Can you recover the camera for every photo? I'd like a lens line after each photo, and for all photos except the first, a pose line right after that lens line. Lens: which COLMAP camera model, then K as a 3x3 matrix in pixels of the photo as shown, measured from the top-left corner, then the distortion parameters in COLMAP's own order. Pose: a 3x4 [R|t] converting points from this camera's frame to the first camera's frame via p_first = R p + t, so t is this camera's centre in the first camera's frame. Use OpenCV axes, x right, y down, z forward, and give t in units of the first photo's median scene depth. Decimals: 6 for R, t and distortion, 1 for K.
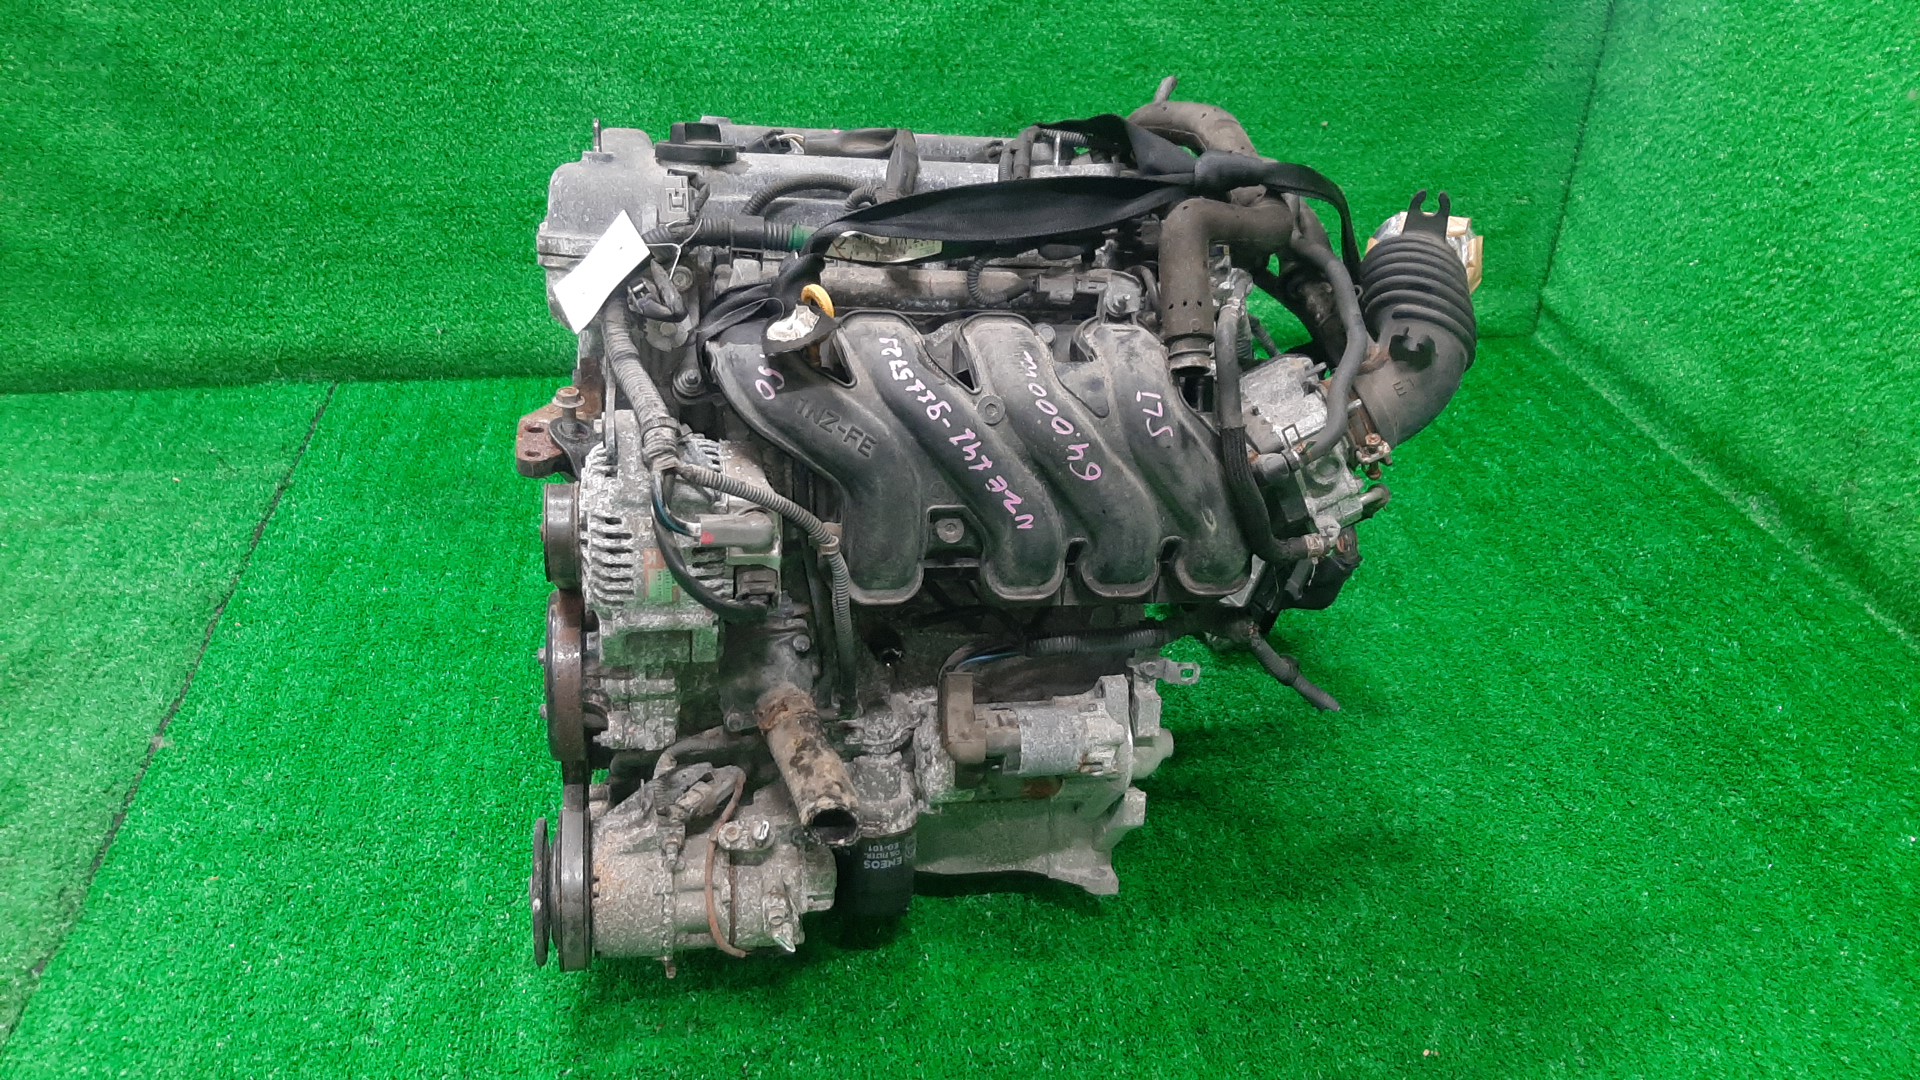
lens RADIAL K [[1510.4, 0, 965.9], [0, 1510.4, 541.1], [0, 0, 1]] dist [-0.004794, -0.001339]
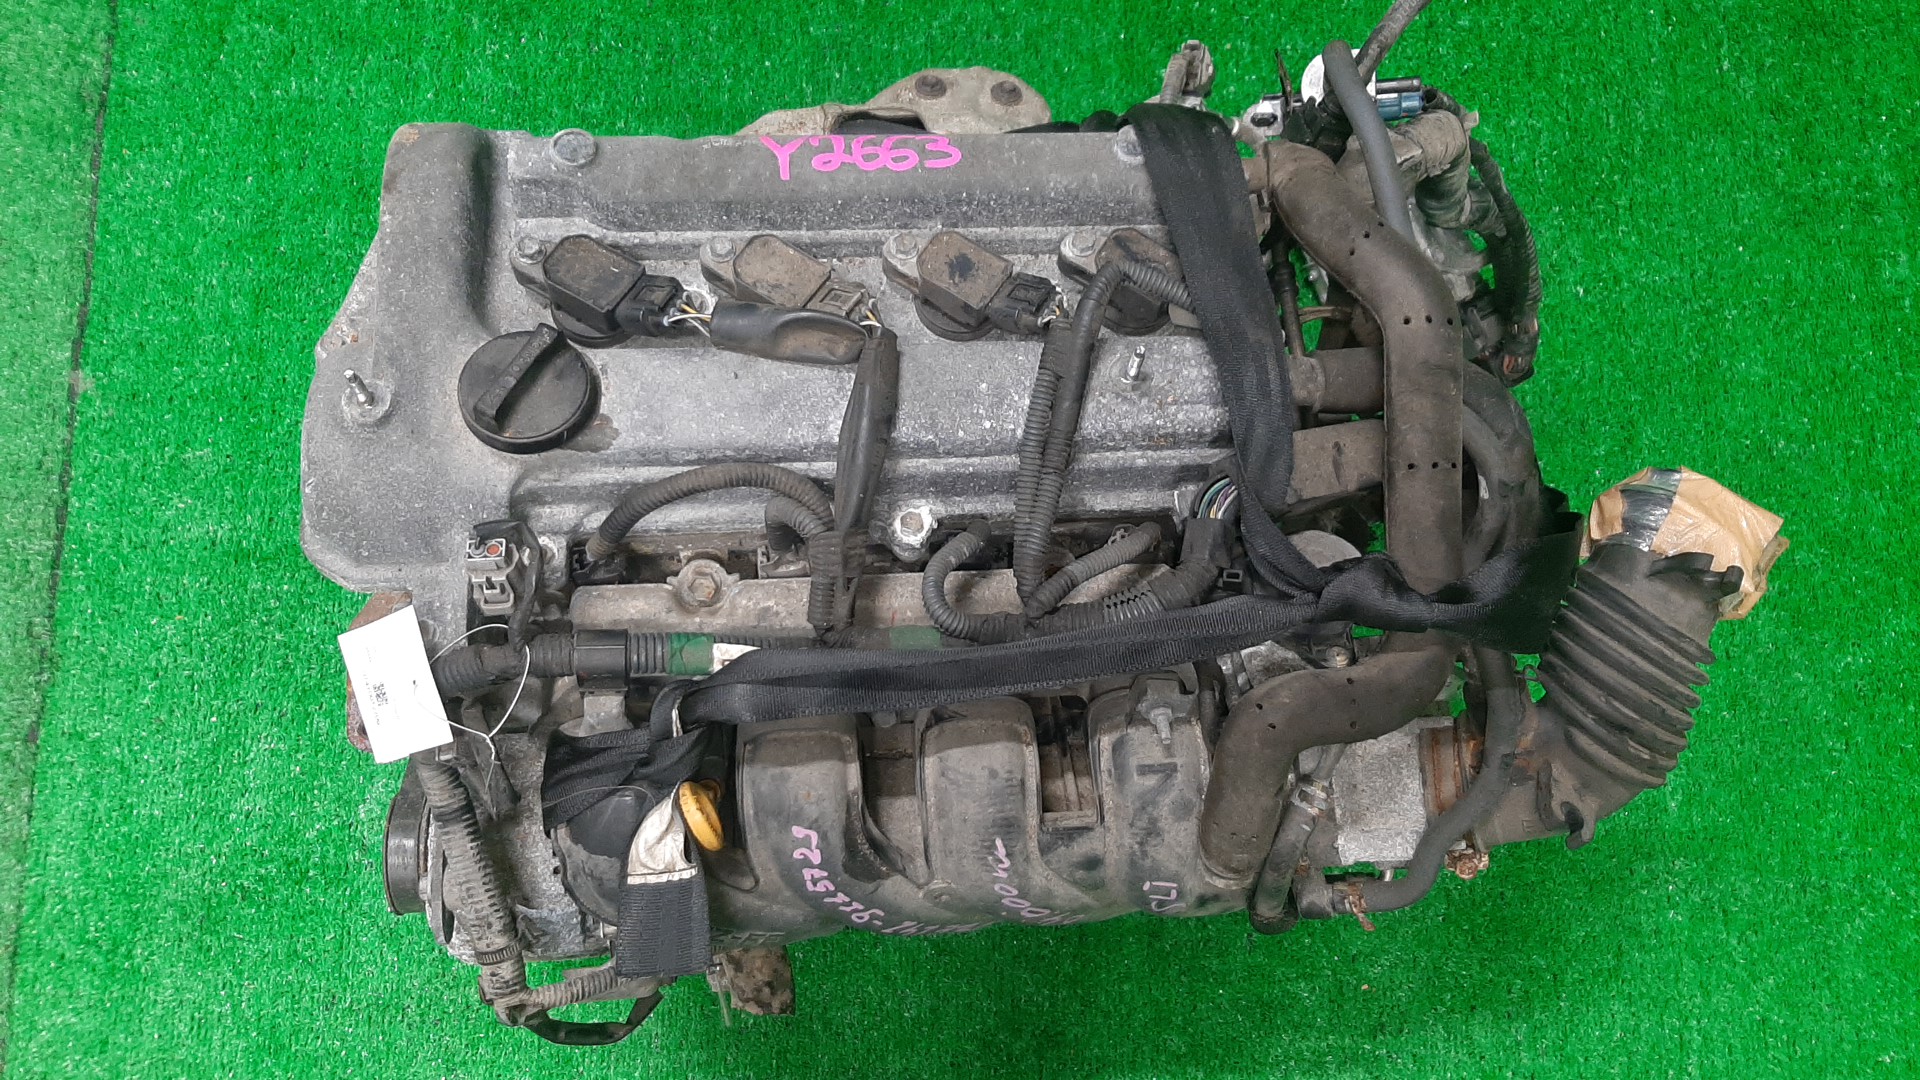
lens RADIAL K [[1510.4, 0, 952.2], [0, 1510.4, 539.1], [0, 0, 1]] dist [-0.004794, -0.001339]
pose [[0.988810, 0.143941, -0.039176, 0.025607], [-0.063484, 0.643675, 0.762661, -0.768963], [0.134995, -0.751640, 0.645611, 0.649037]]
